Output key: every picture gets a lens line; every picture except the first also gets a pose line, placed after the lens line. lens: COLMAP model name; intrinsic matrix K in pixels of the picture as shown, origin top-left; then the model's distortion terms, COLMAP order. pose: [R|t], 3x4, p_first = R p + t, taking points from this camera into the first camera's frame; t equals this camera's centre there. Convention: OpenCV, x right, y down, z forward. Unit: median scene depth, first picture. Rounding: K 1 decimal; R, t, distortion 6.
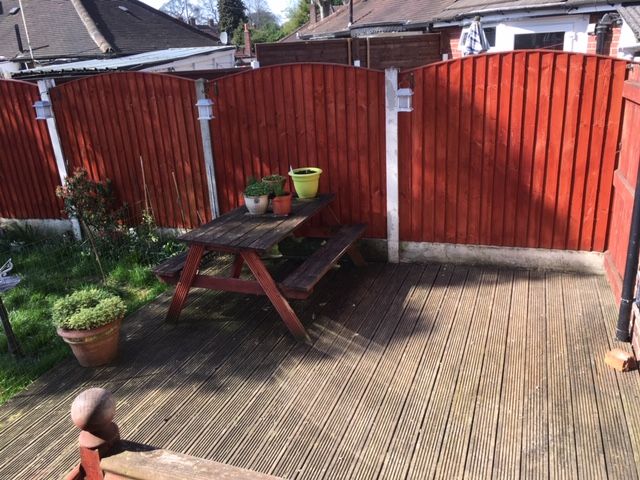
lens RADIAL K [[542.0, 0, 319.8], [0, 542.0, 240.7], [0, 0, 1]] dist [0.034301, -0.030352]
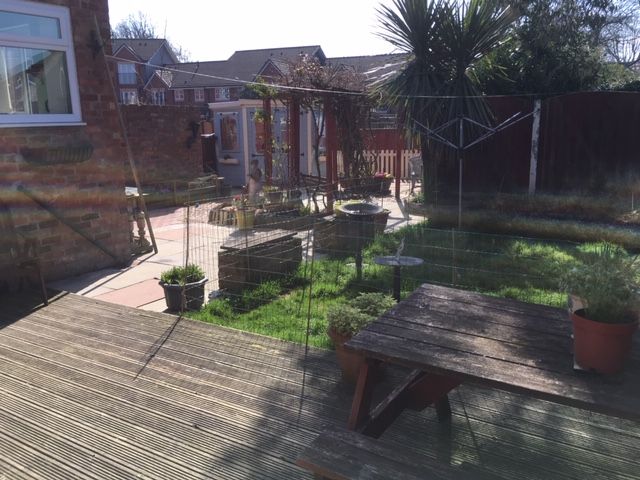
lens RADIAL K [[542.0, 0, 319.8], [0, 542.0, 240.3], [0, 0, 1]] dist [0.034301, -0.030352]
pose [[-0.193335, 0.266717, -0.944184, 0.350929], [-0.299479, 0.900372, 0.315663, -0.223928], [0.934309, 0.343792, -0.094198, 1.000285]]
